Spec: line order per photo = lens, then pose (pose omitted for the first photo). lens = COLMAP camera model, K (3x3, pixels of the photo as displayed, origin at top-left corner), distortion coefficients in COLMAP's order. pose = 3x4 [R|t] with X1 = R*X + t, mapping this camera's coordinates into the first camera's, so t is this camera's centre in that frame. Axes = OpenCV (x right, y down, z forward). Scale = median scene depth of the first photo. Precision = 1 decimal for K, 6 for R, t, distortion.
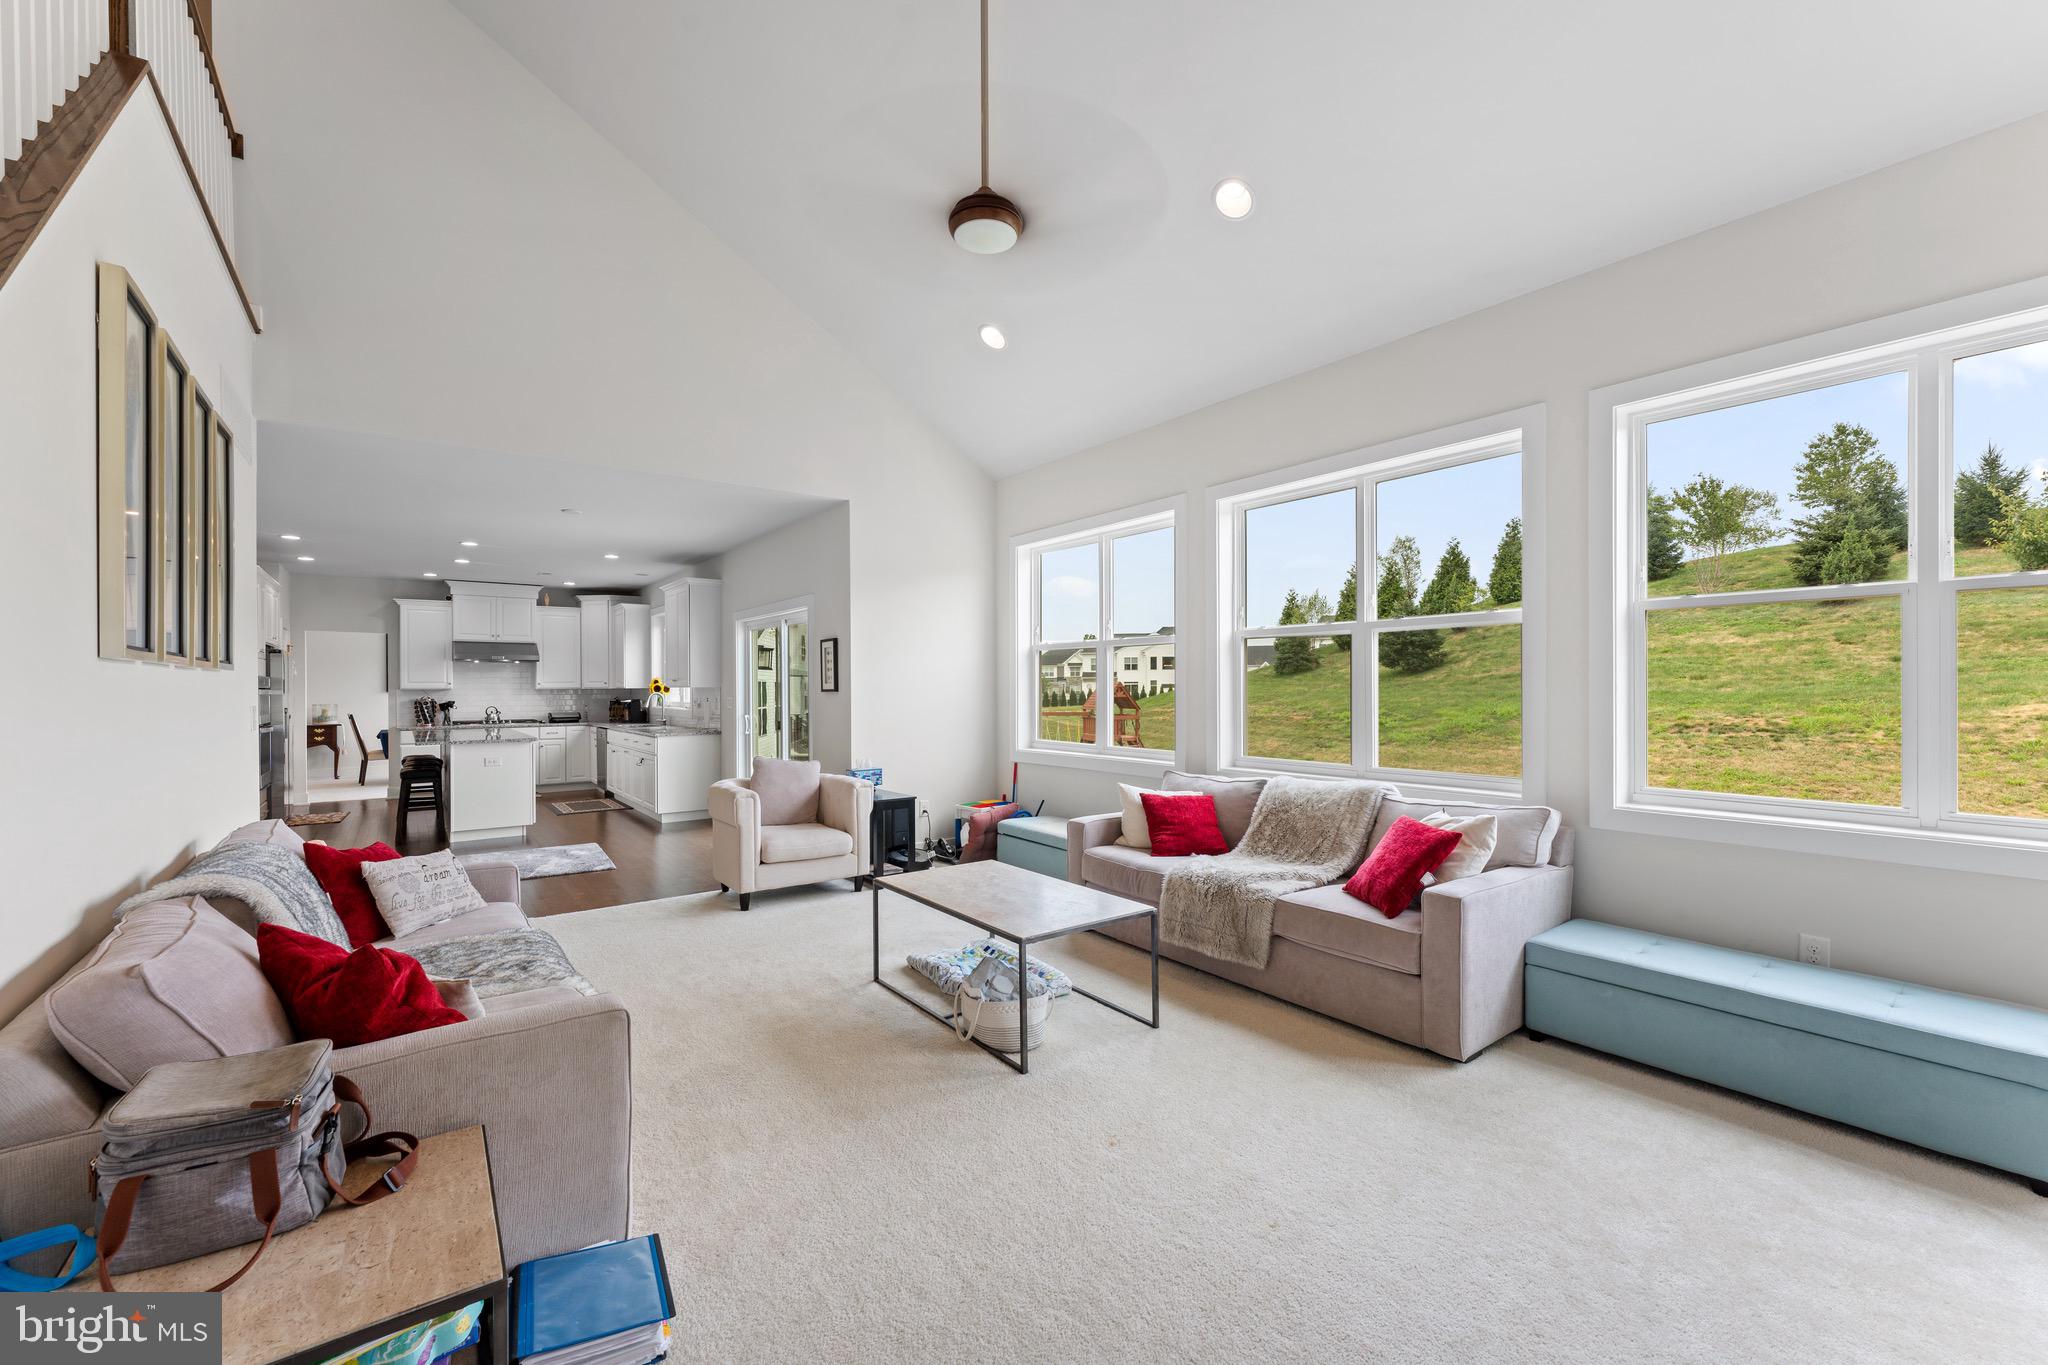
lens RADIAL K [[821.3, 0, 1022.9], [0, 821.3, 687.9], [0, 0, 1]] dist [-0.000974, 0.000248]
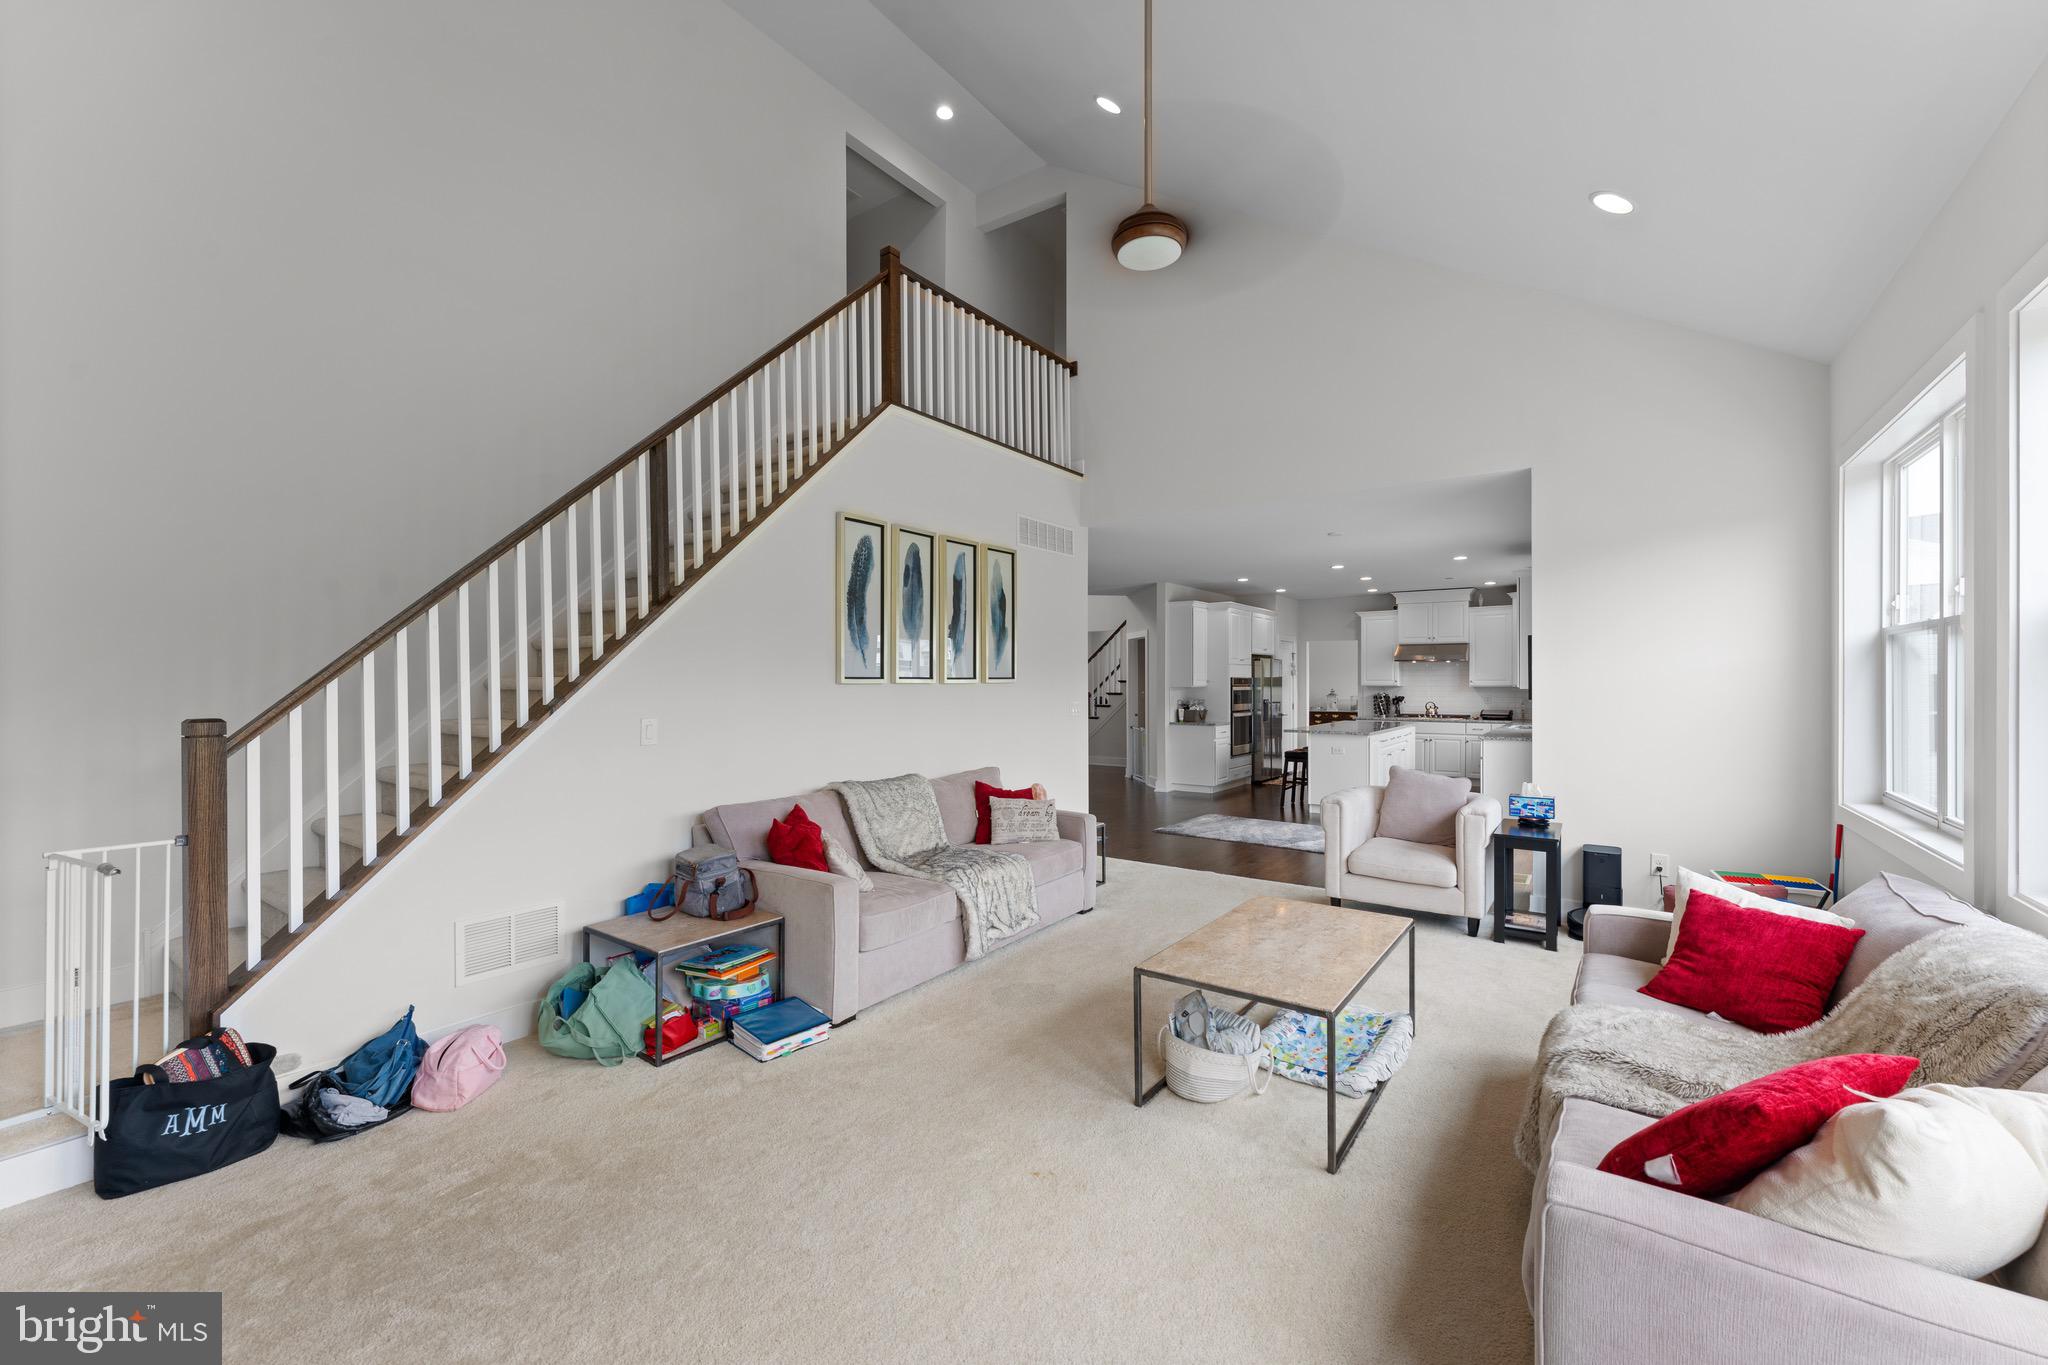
lens RADIAL K [[821.3, 0, 1044.2], [0, 821.3, 680.3], [0, 0, 1]] dist [-0.000974, 0.000248]
pose [[0.315883, 0.005651, -0.948781, 0.233426], [-0.003045, 0.999983, 0.004943, -0.010359], [0.948793, 0.001327, 0.315895, 0.154713]]
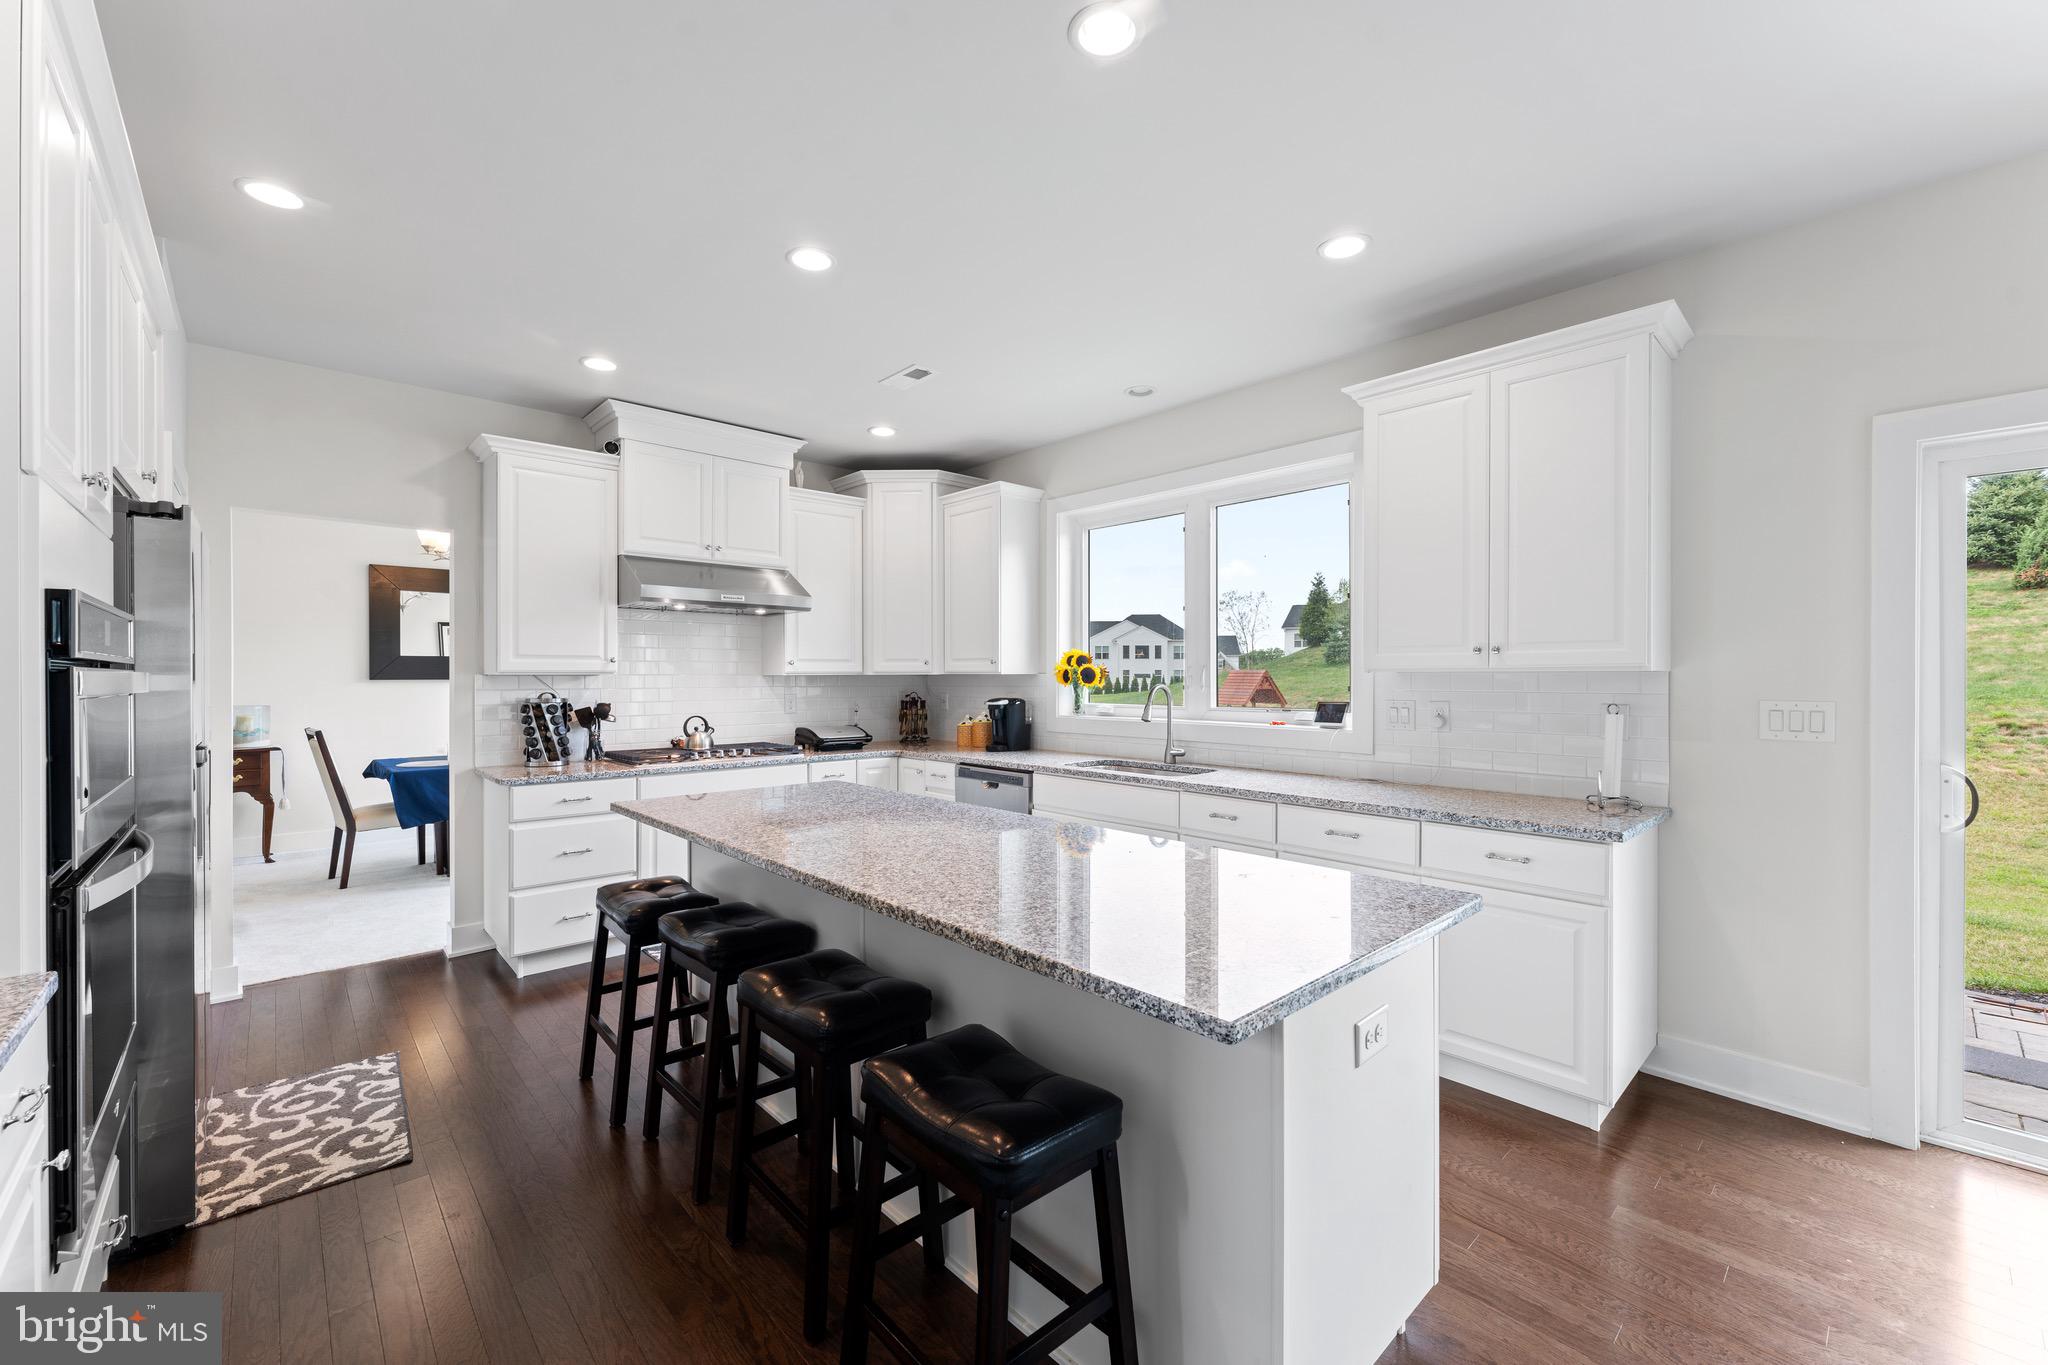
lens RADIAL K [[821.3, 0, 1029.6], [0, 821.3, 687.9], [0, 0, 1]] dist [-0.000974, 0.000248]
pose [[0.994723, 0.002758, 0.102560, -0.510637], [-0.004072, 0.999912, 0.012602, 0.002317], [-0.102517, -0.012954, 0.994647, 0.550422]]
